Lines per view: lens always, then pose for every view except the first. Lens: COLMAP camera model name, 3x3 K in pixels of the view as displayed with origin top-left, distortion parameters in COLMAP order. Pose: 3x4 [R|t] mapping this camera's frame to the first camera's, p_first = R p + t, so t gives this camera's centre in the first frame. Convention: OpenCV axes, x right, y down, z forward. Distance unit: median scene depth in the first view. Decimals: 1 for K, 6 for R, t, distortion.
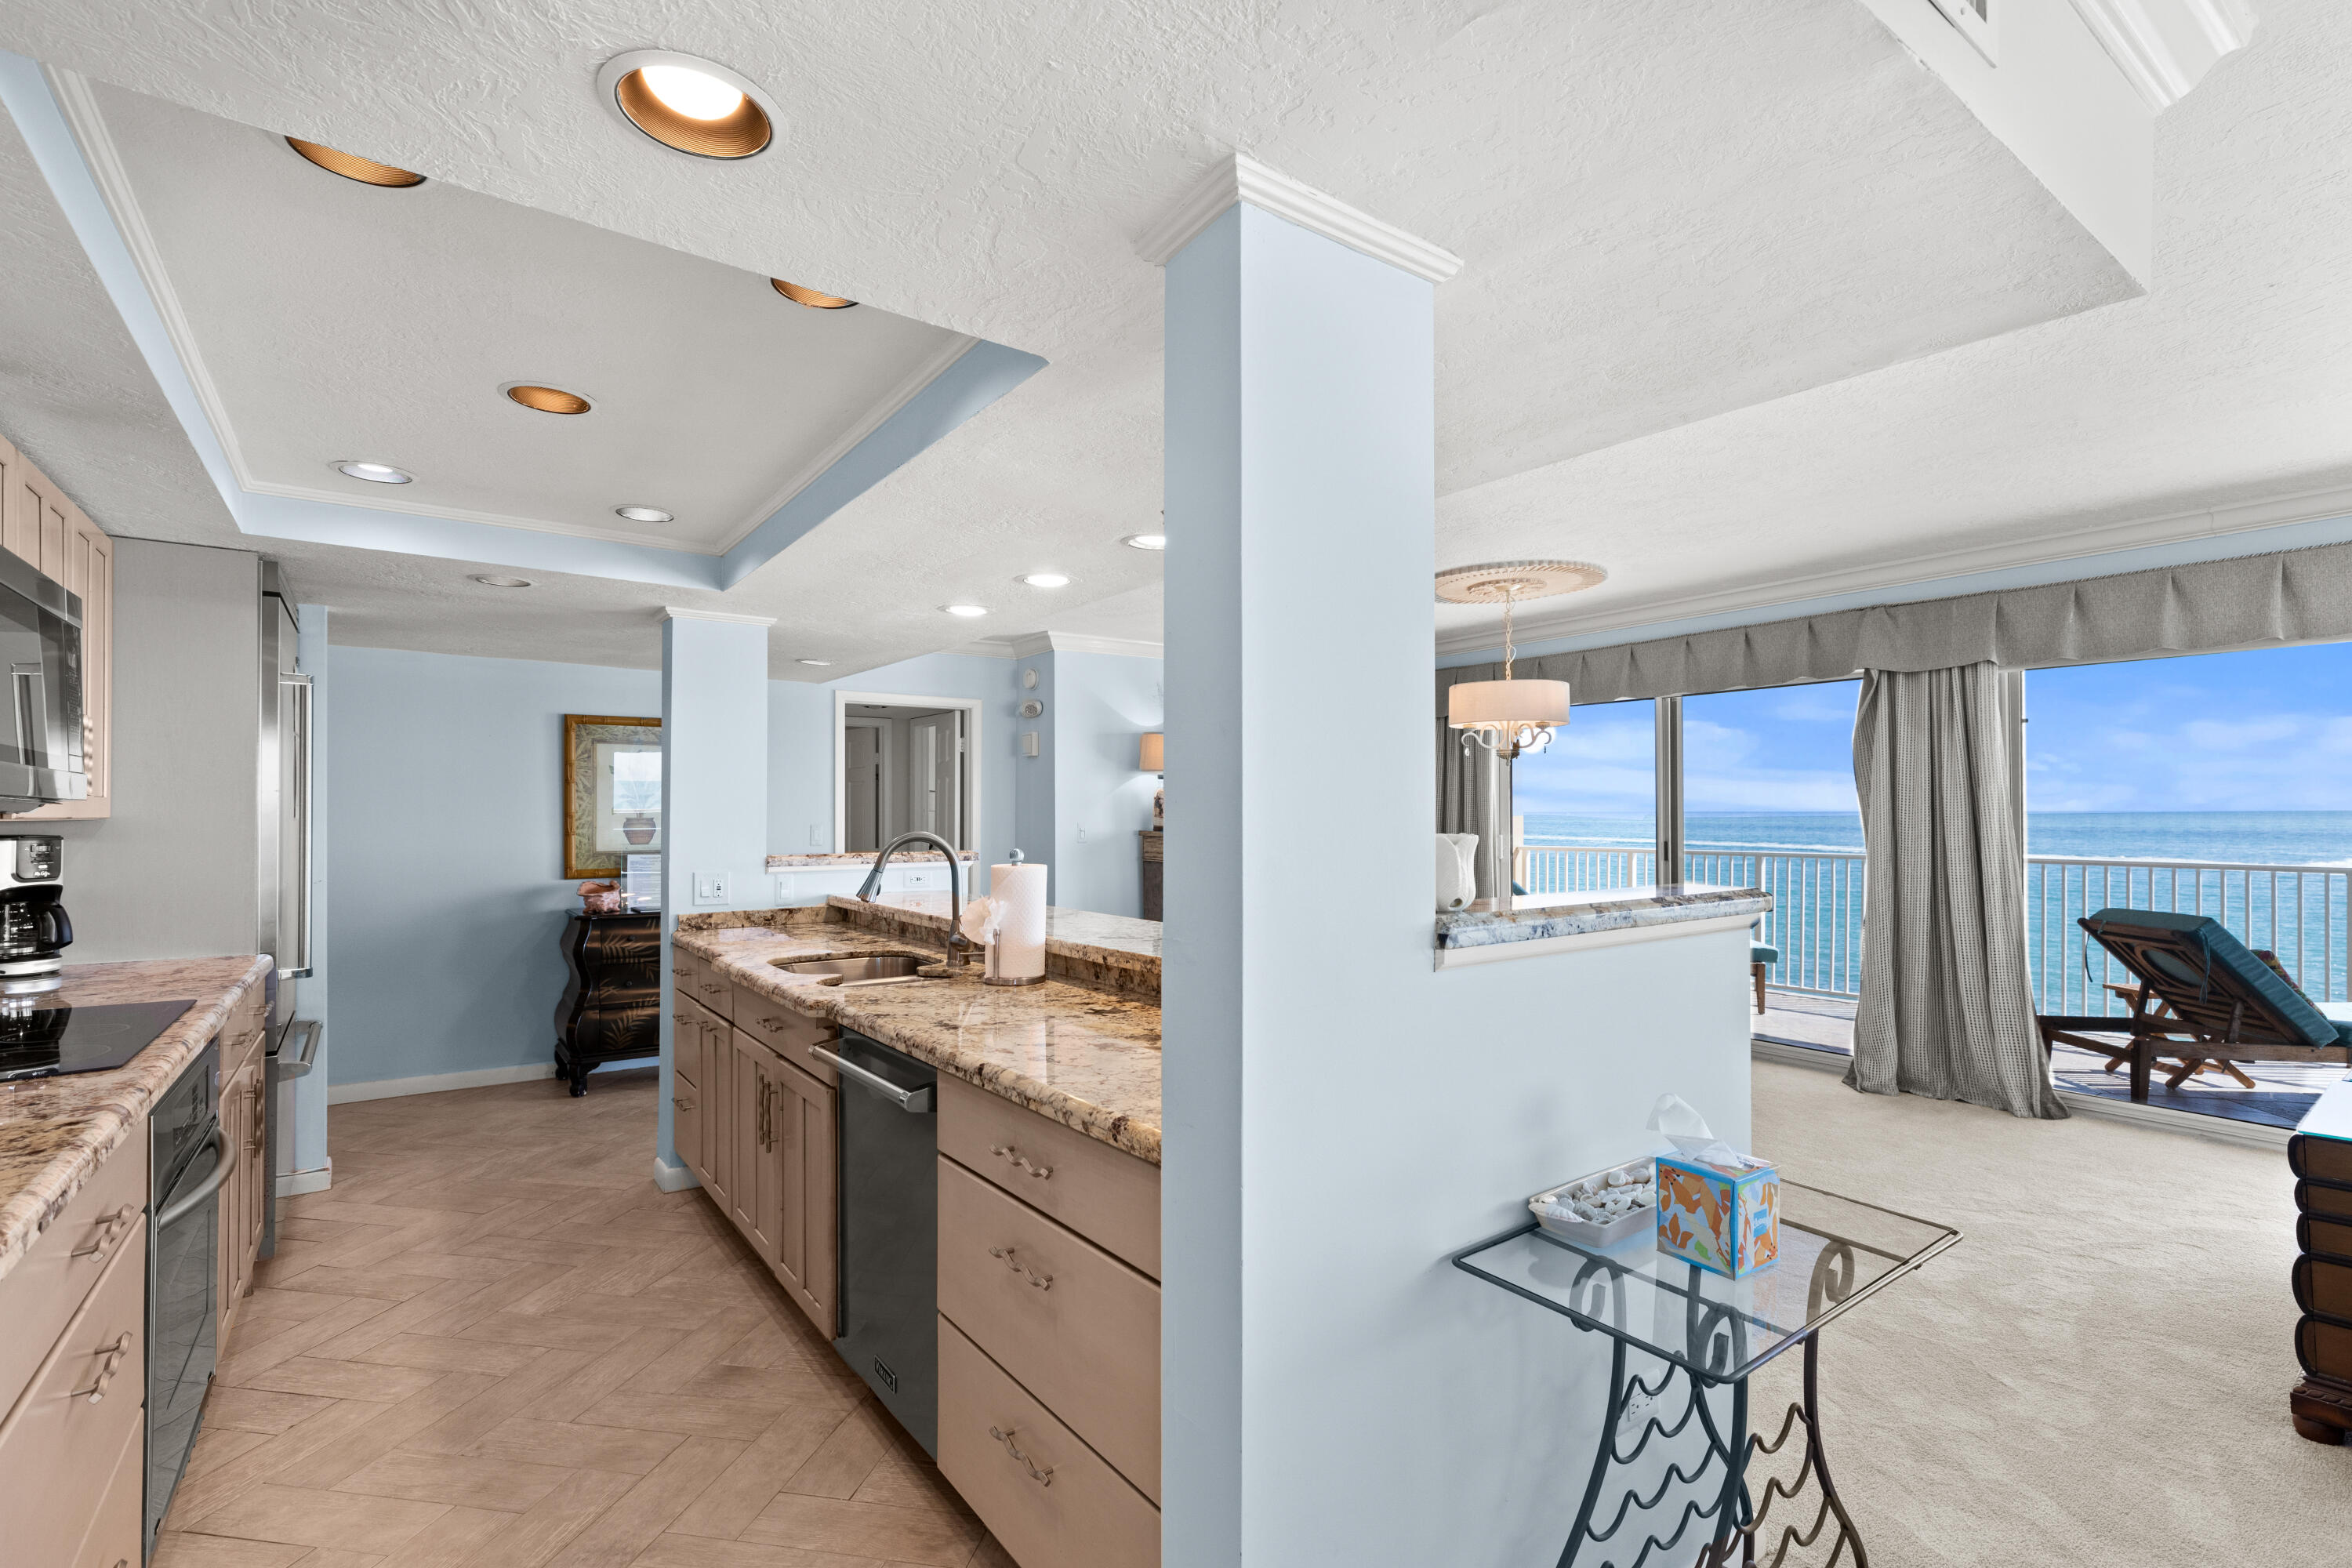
lens RADIAL K [[1082.6, 0, 1177.4], [0, 1082.6, 805.1], [0, 0, 1]] dist [0.006277, -0.001582]
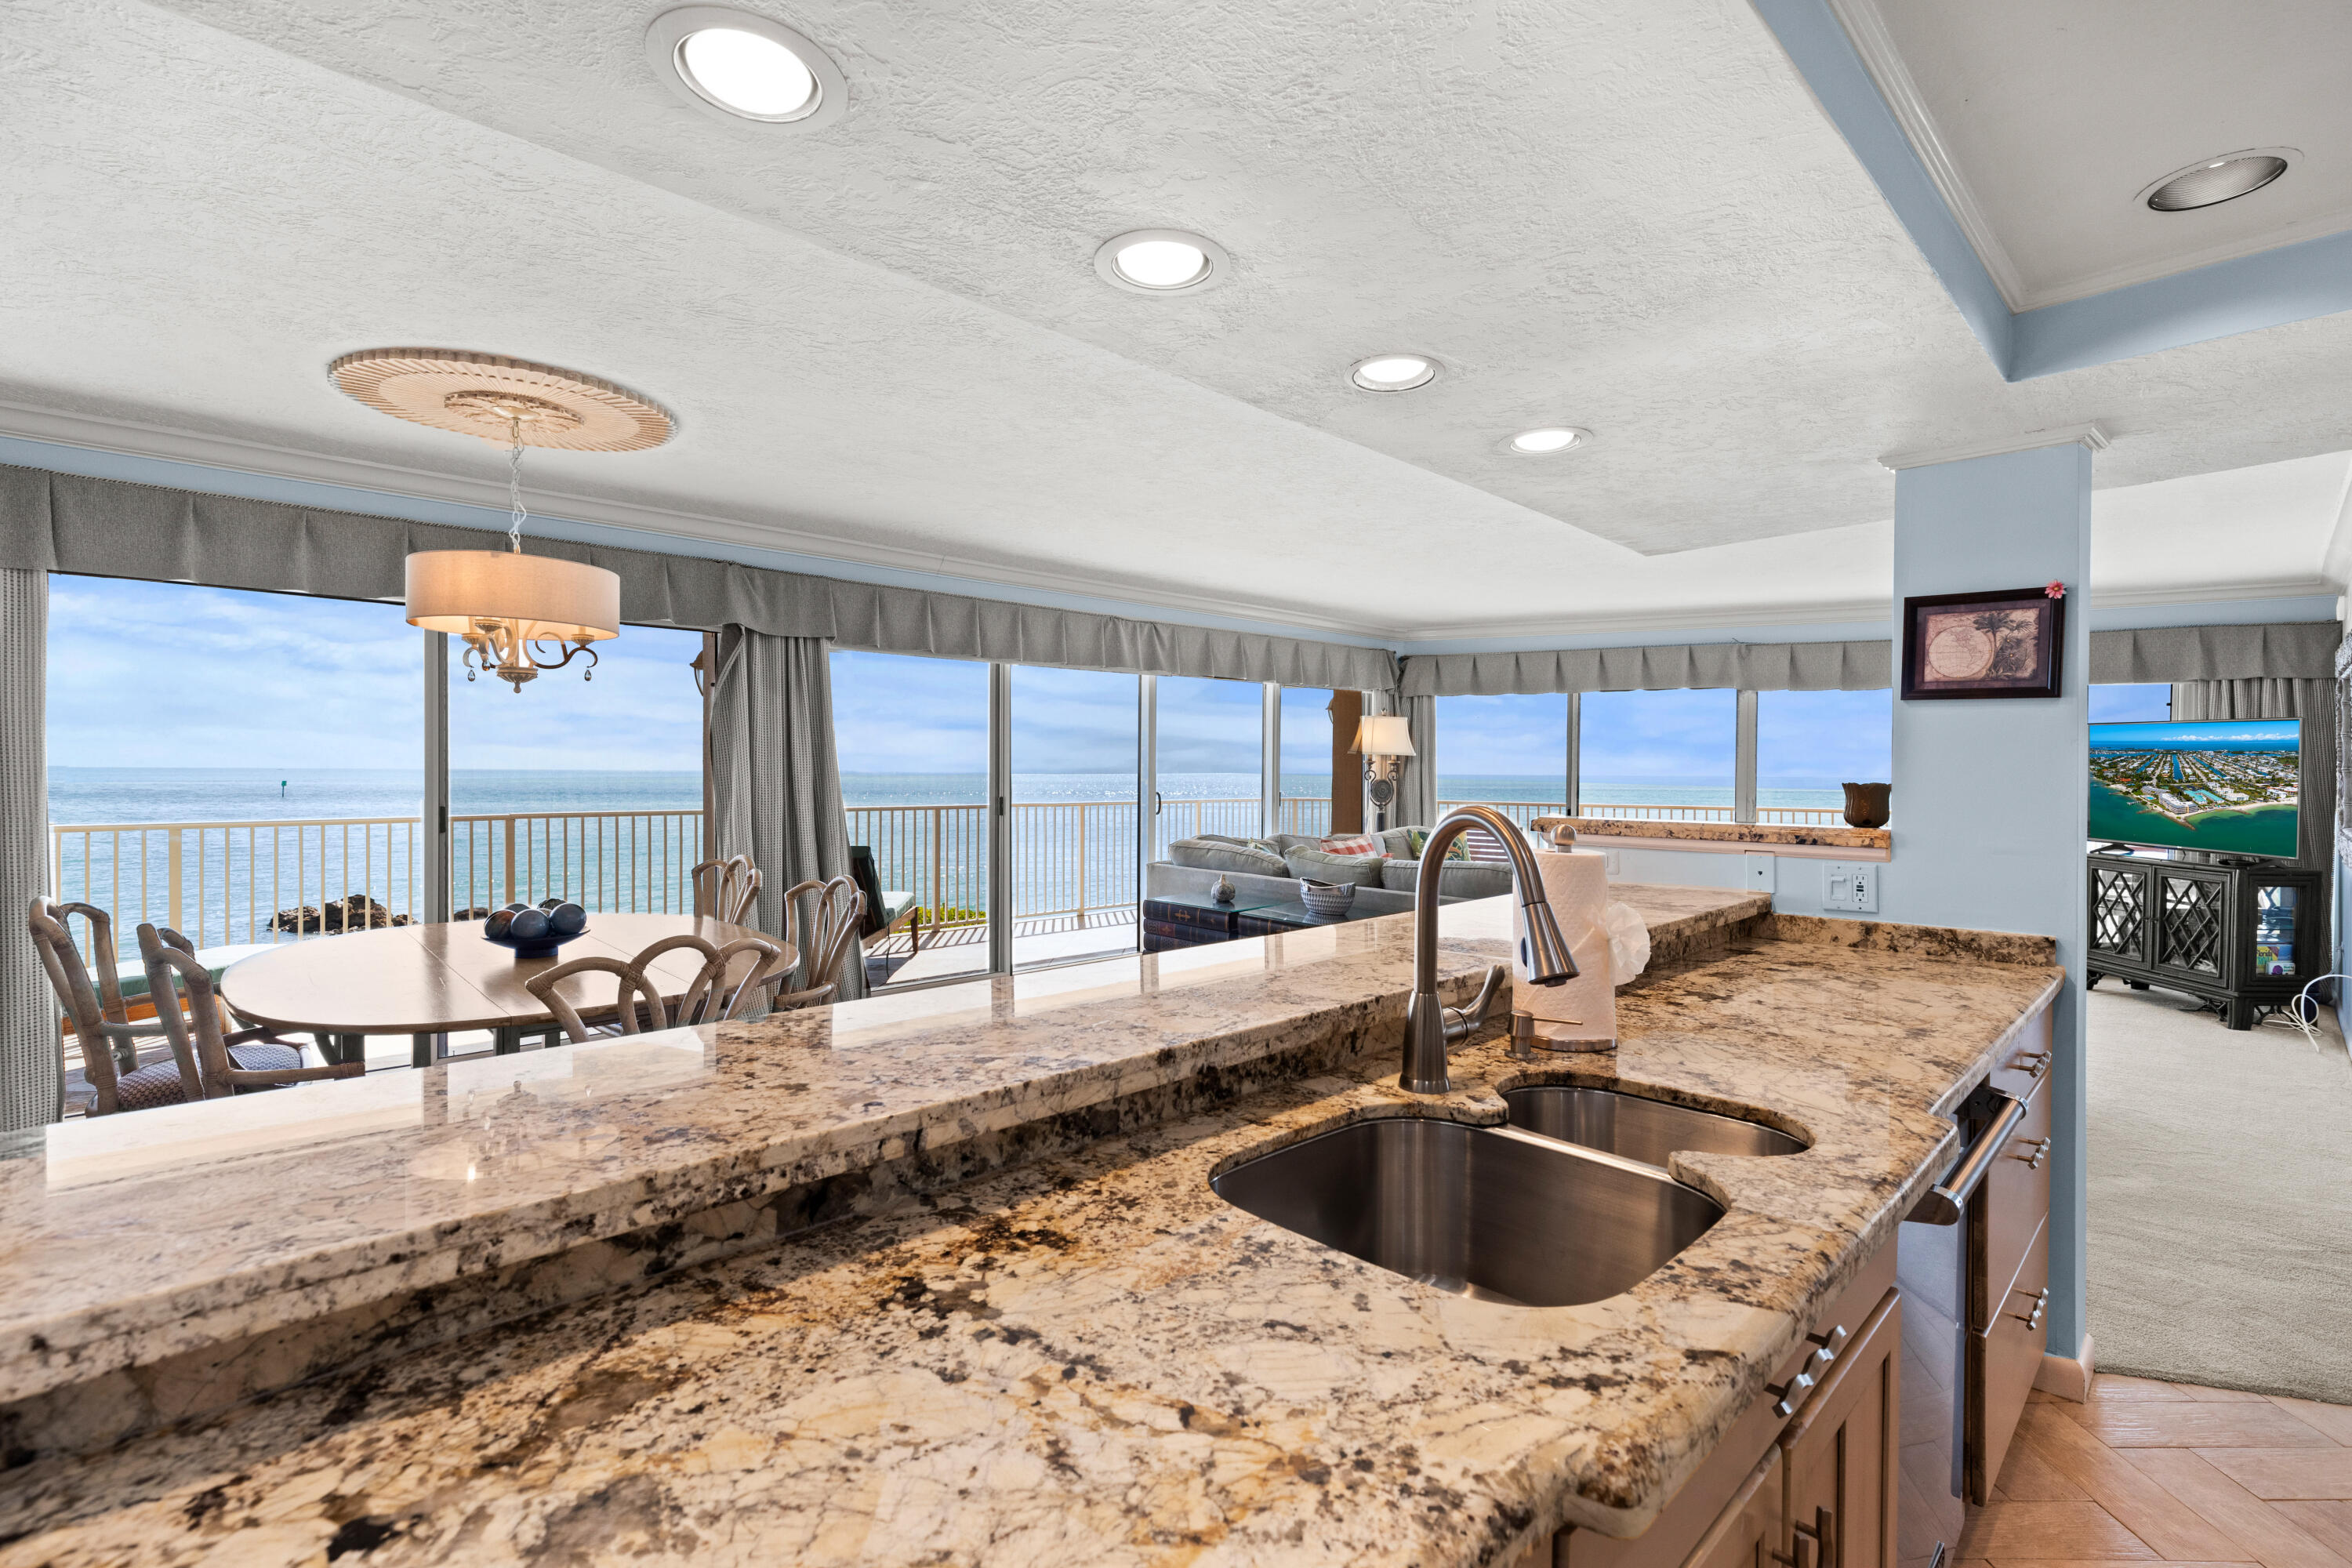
lens RADIAL K [[1082.6, 0, 1194.0], [0, 1082.6, 779.4], [0, 0, 1]] dist [0.006277, -0.001582]
pose [[-0.173463, -0.008523, 0.984804, -0.405222], [-0.014732, 0.999873, 0.006058, 0.005230], [-0.984730, -0.013457, -0.173566, 0.727739]]
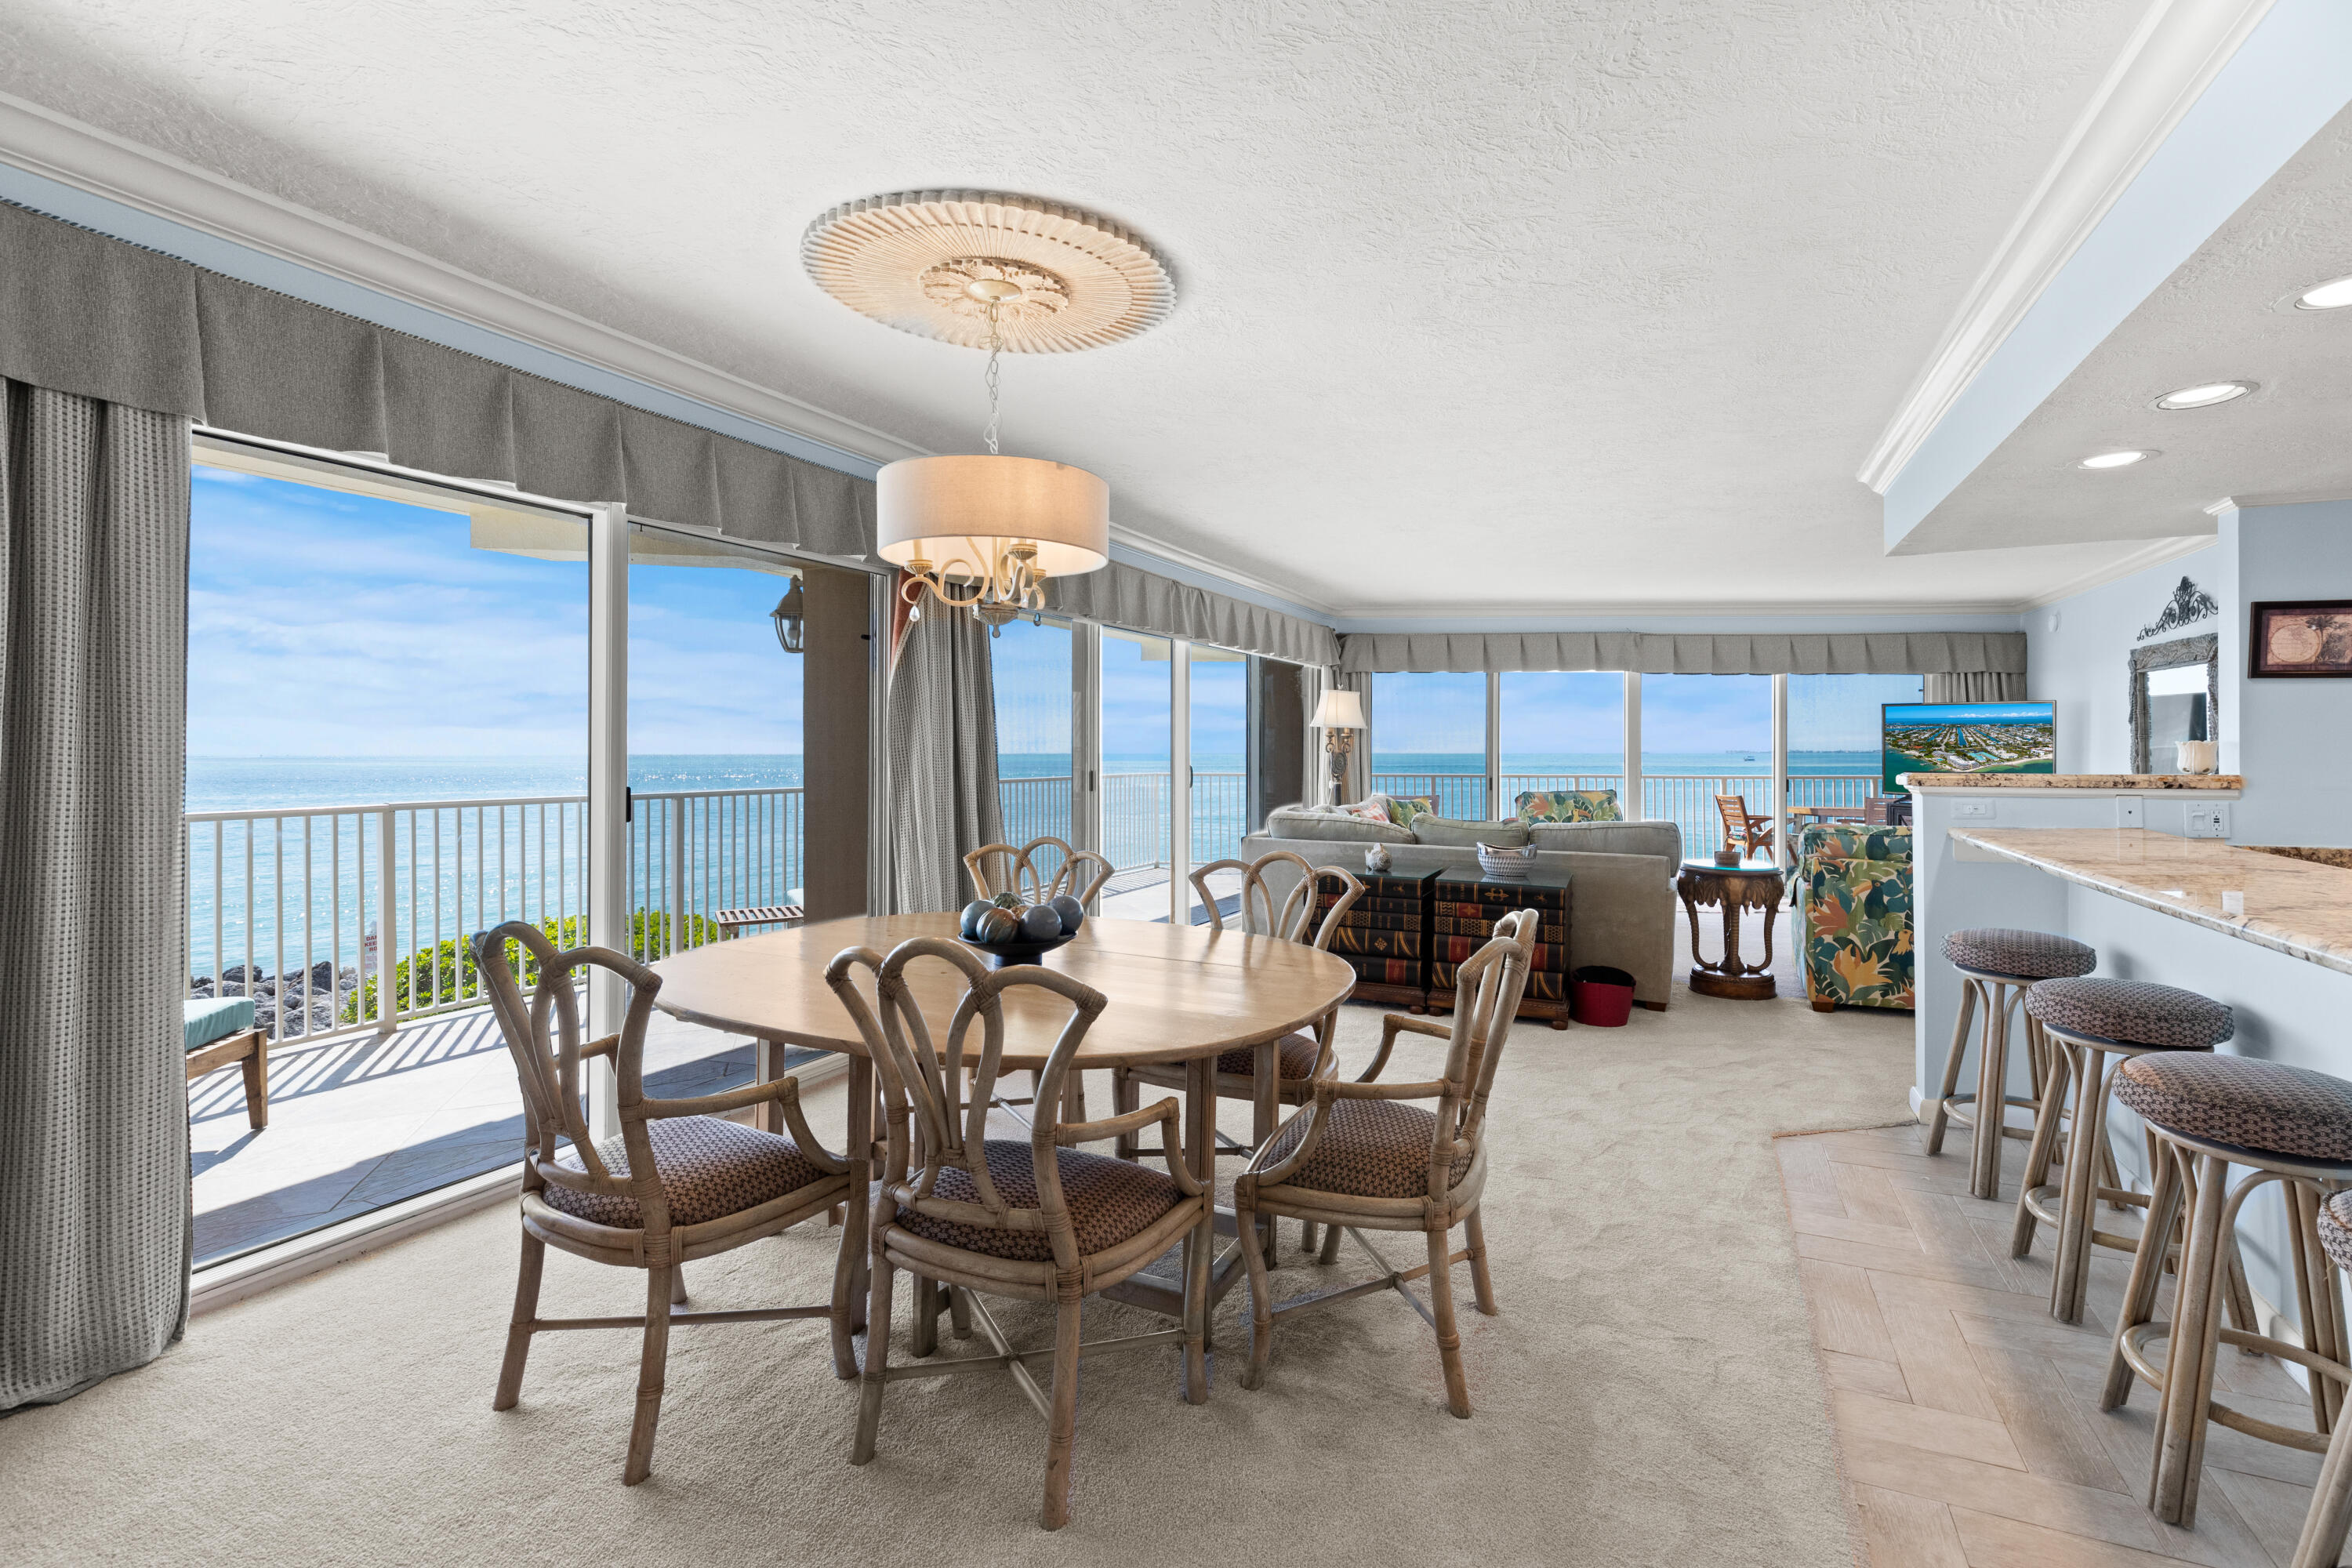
lens RADIAL K [[1082.6, 0, 1266.8], [0, 1082.6, 752.1], [0, 0, 1]] dist [0.006277, -0.001582]
pose [[-0.545976, -0.000405, 0.837801, -0.203101], [-0.006515, 0.999972, -0.003763, 0.018890], [-0.837776, -0.007513, -0.545963, 1.188332]]
